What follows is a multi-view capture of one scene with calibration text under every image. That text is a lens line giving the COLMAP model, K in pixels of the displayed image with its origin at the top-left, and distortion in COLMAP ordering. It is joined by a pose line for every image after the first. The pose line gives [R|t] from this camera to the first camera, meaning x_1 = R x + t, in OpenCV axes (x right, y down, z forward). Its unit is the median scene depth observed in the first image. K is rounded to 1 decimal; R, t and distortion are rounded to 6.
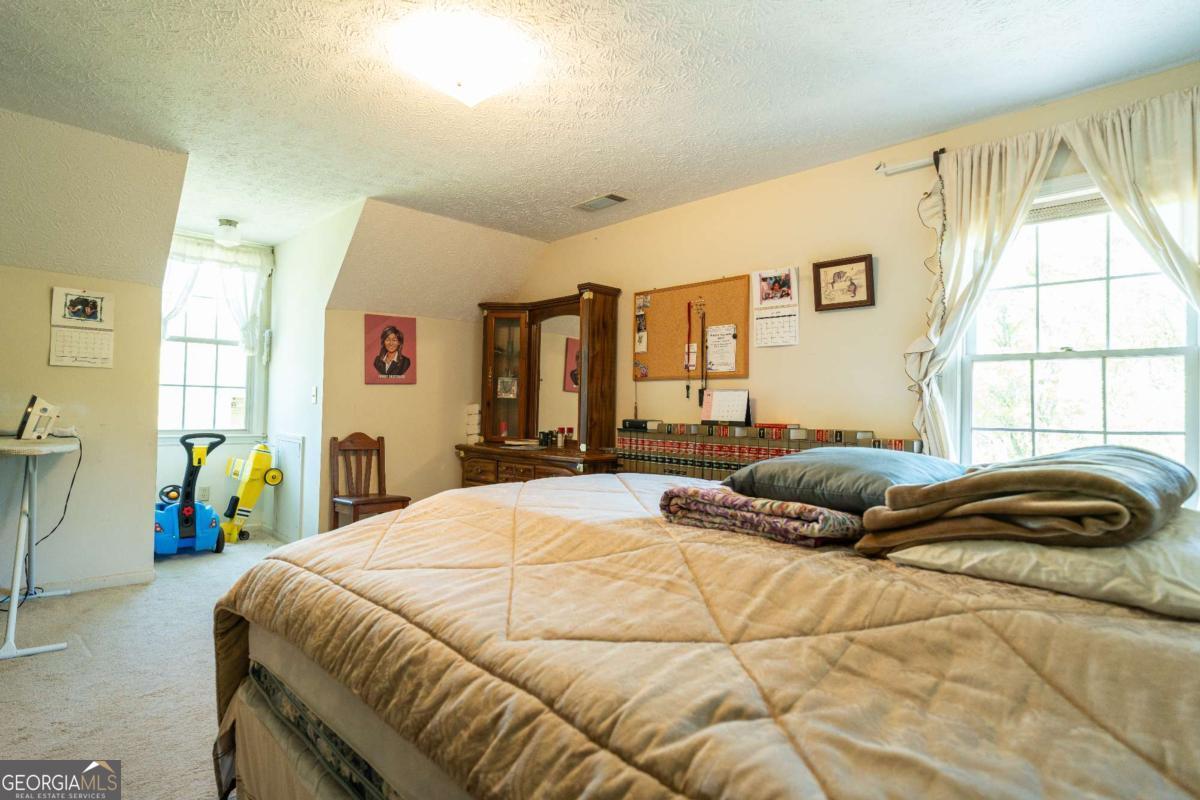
lens RADIAL K [[620.6, 0, 635.5], [0, 620.6, 391.5], [0, 0, 1]] dist [-0.005452, 0.000941]
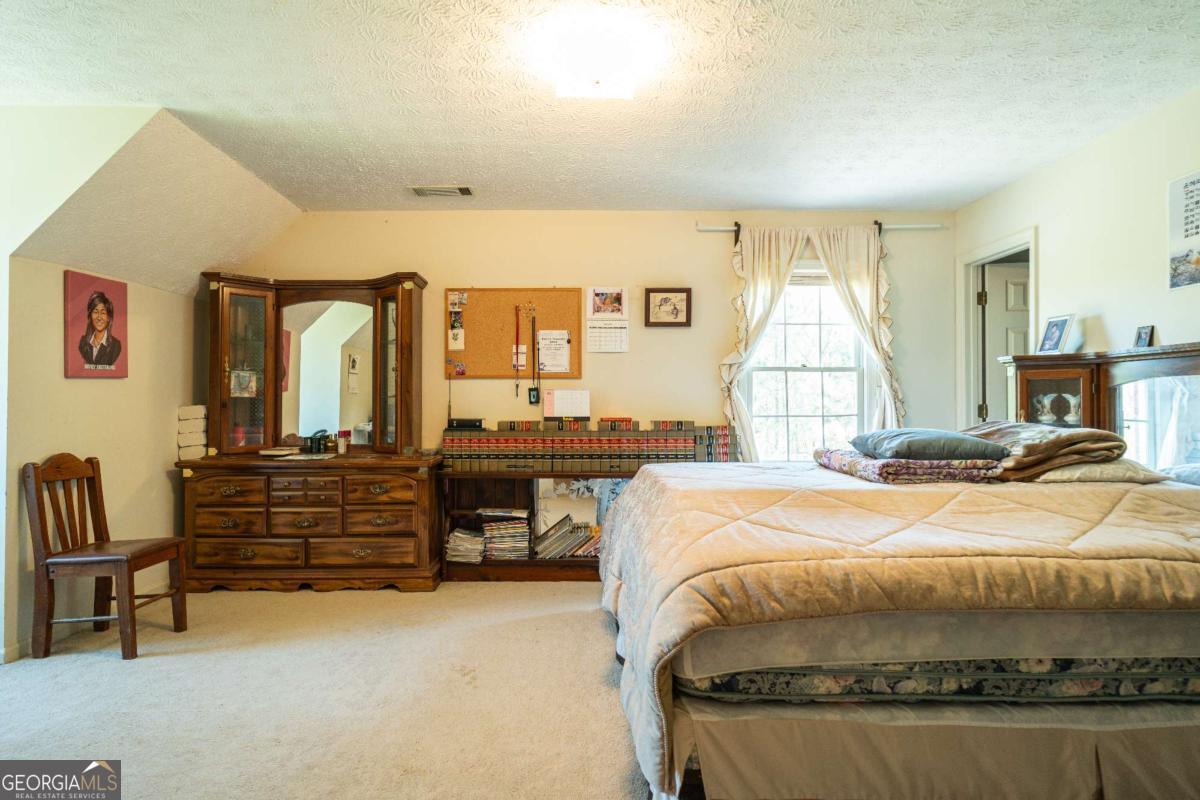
lens RADIAL K [[620.6, 0, 569.1], [0, 620.6, 390.1], [0, 0, 1]] dist [-0.005452, 0.000941]
pose [[0.705707, -0.000767, 0.708504, -0.618867], [-0.005842, 0.999959, 0.006902, -0.007975], [-0.708480, -0.009010, 0.705673, 0.199562]]
